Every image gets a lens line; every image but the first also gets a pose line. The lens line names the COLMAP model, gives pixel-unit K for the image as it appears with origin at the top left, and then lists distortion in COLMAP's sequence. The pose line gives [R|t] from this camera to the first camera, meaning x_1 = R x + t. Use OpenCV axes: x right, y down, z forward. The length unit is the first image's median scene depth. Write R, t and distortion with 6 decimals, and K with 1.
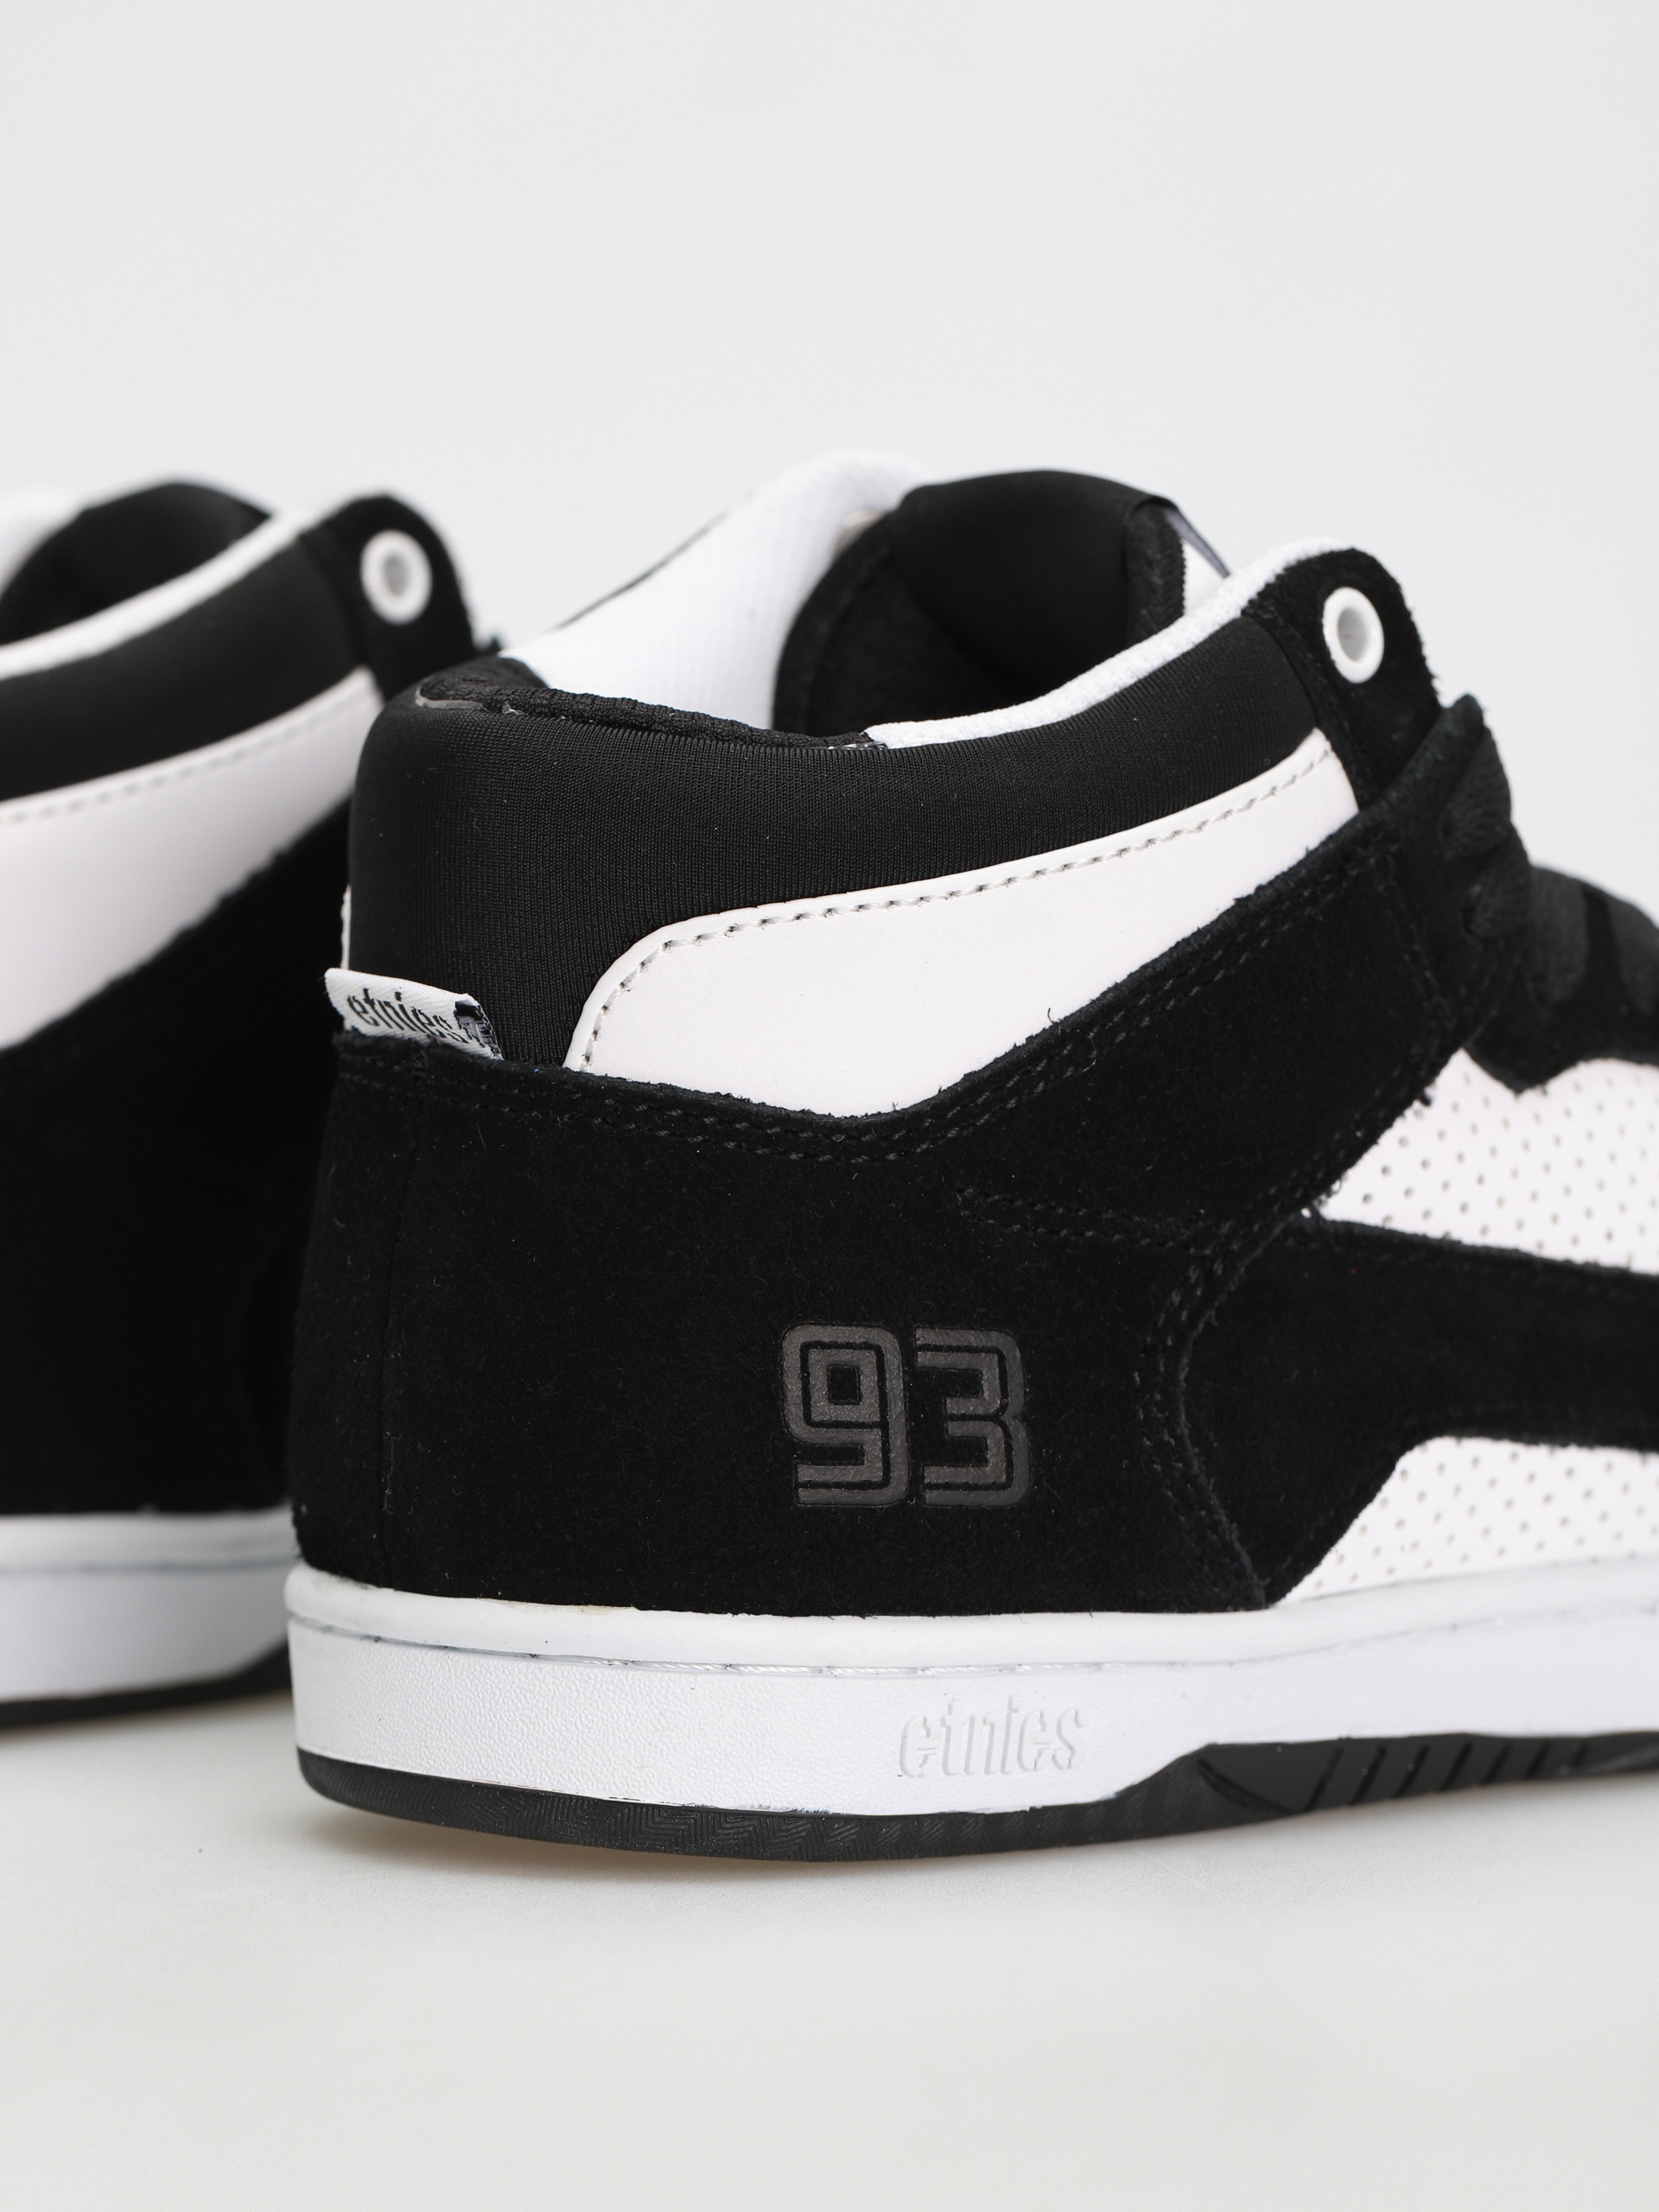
lens RADIAL K [[6931.0, 0, 829.5], [0, 6931.0, 1106.0], [0, 0, 1]] dist [-0.174900, -0.628946]
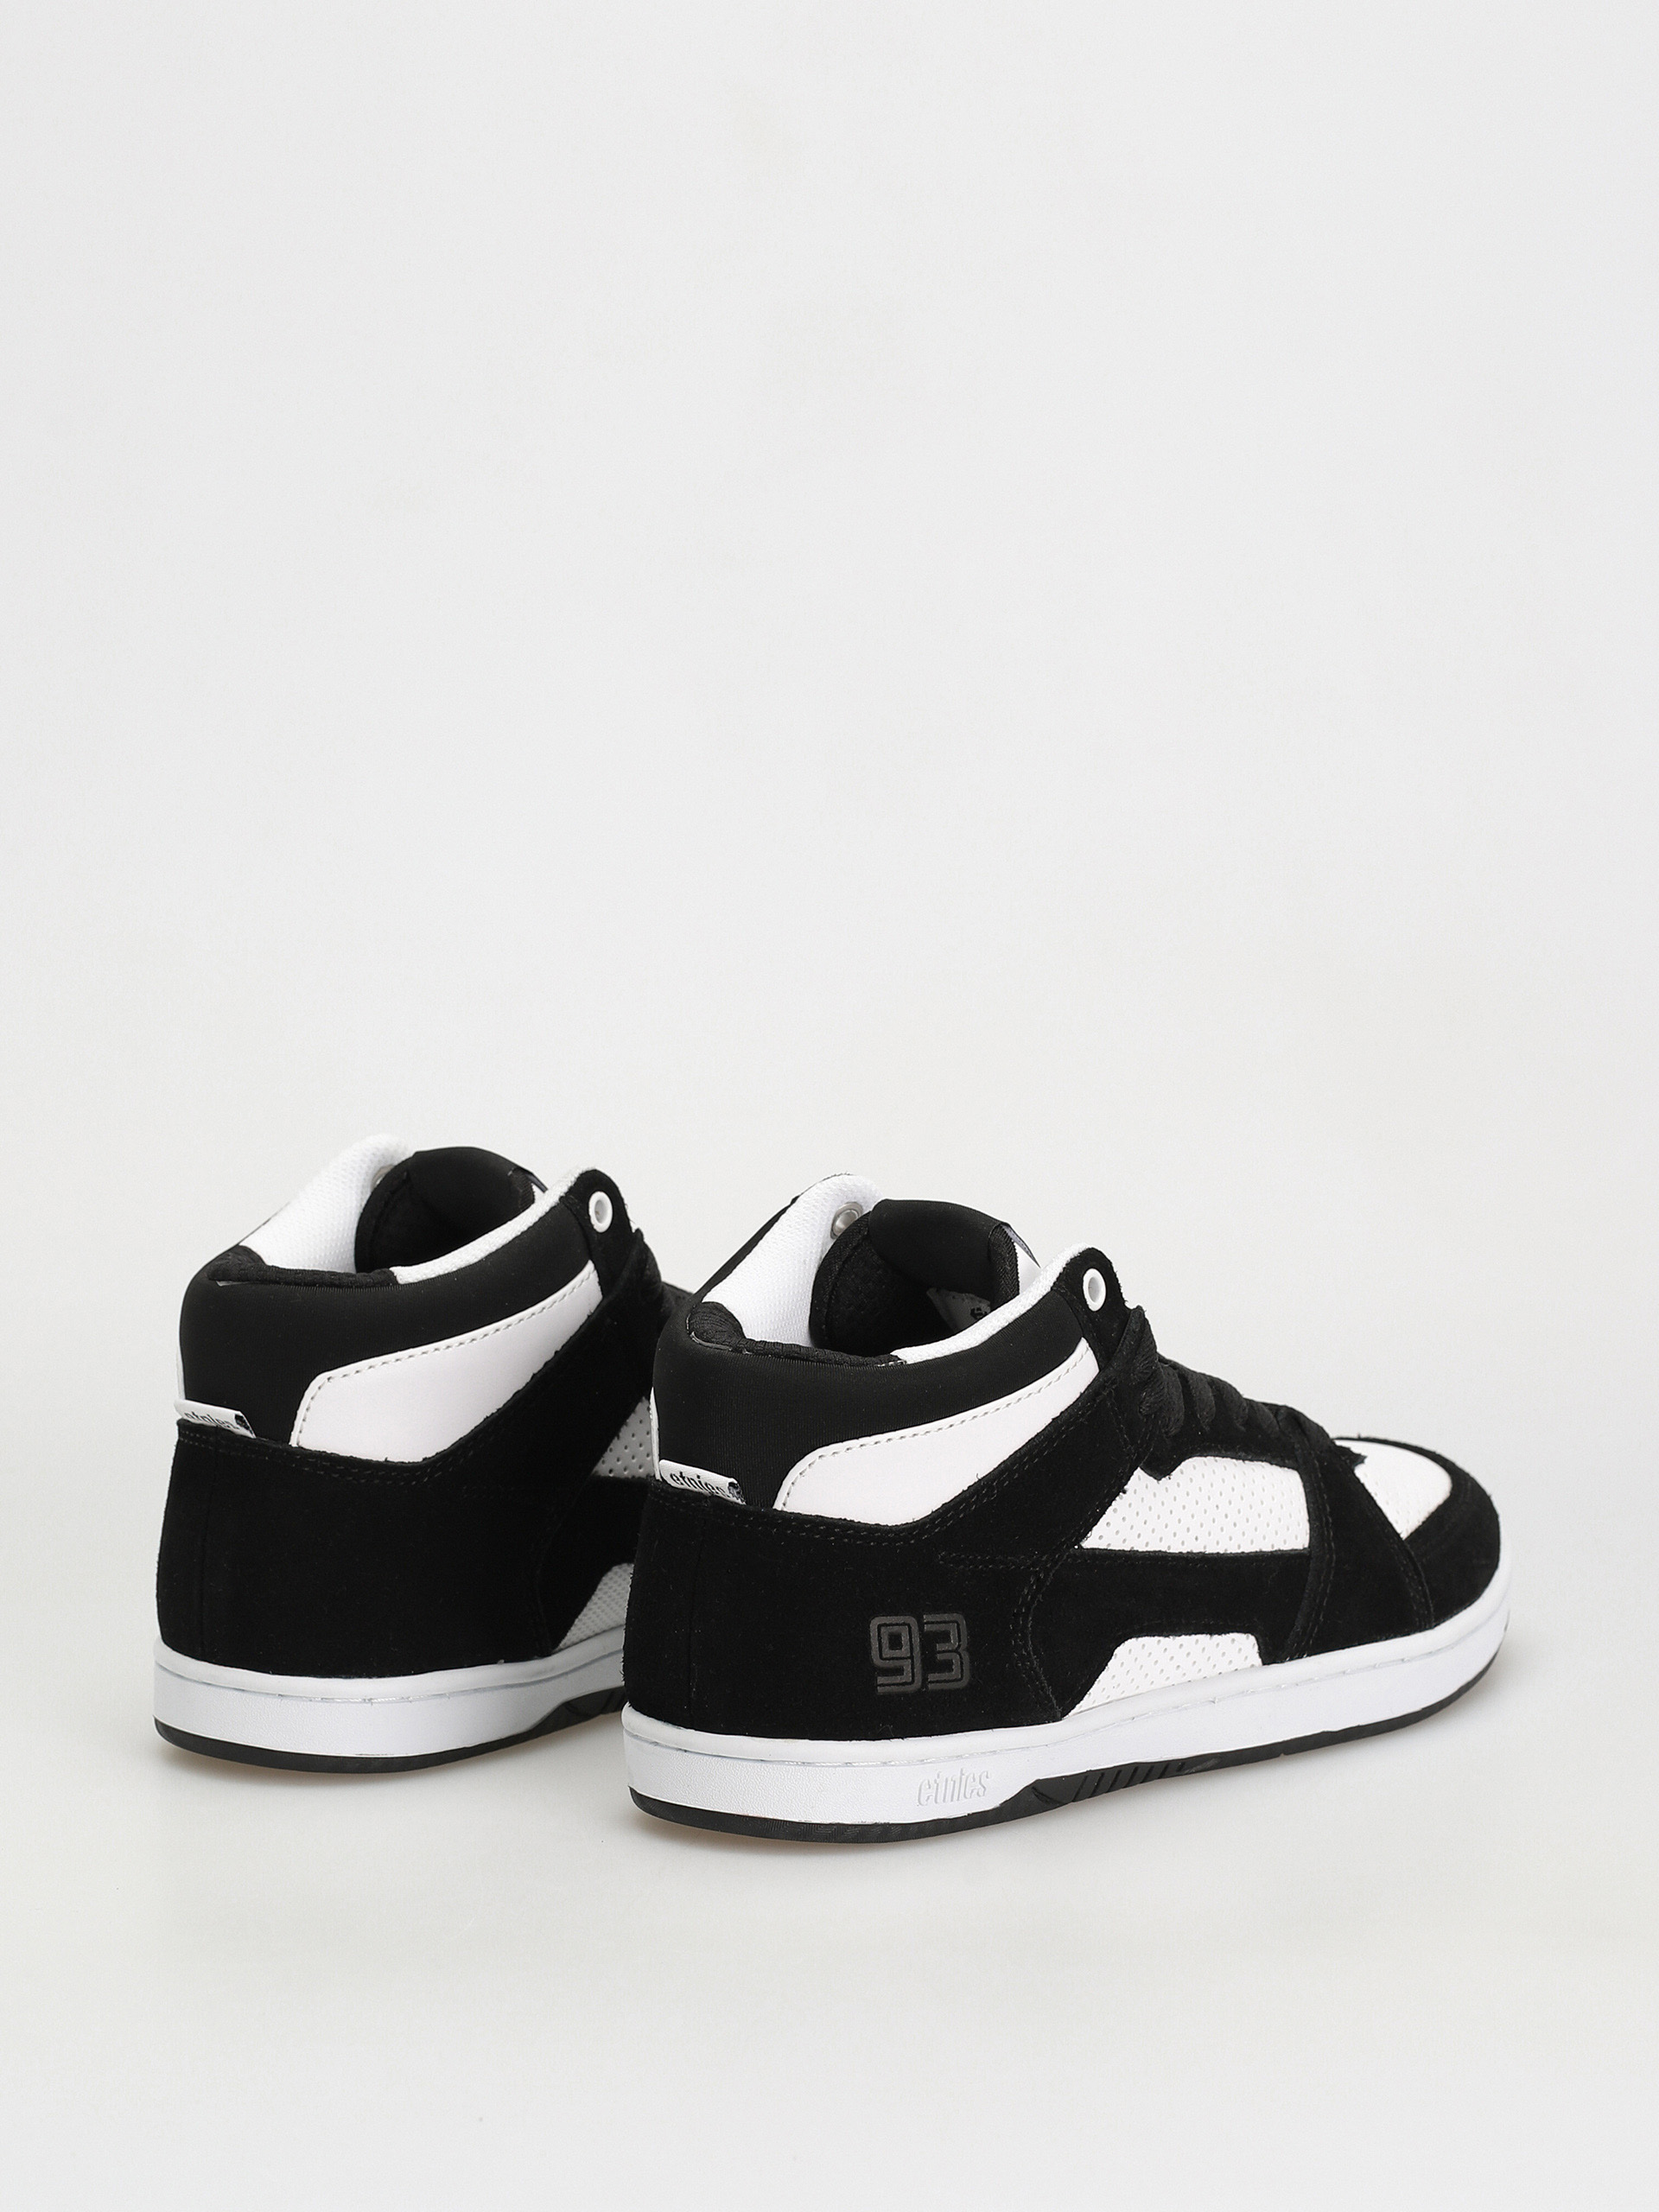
lens RADIAL K [[6215.5, 0, 829.5], [0, 6215.5, 1106.0], [0, 0, 1]] dist [-0.524767, -0.470604]
pose [[0.990690, -0.015989, 0.135196, -0.292404], [0.008648, 0.998465, 0.054712, -0.248272], [-0.135863, -0.053034, 0.989307, -1.019460]]
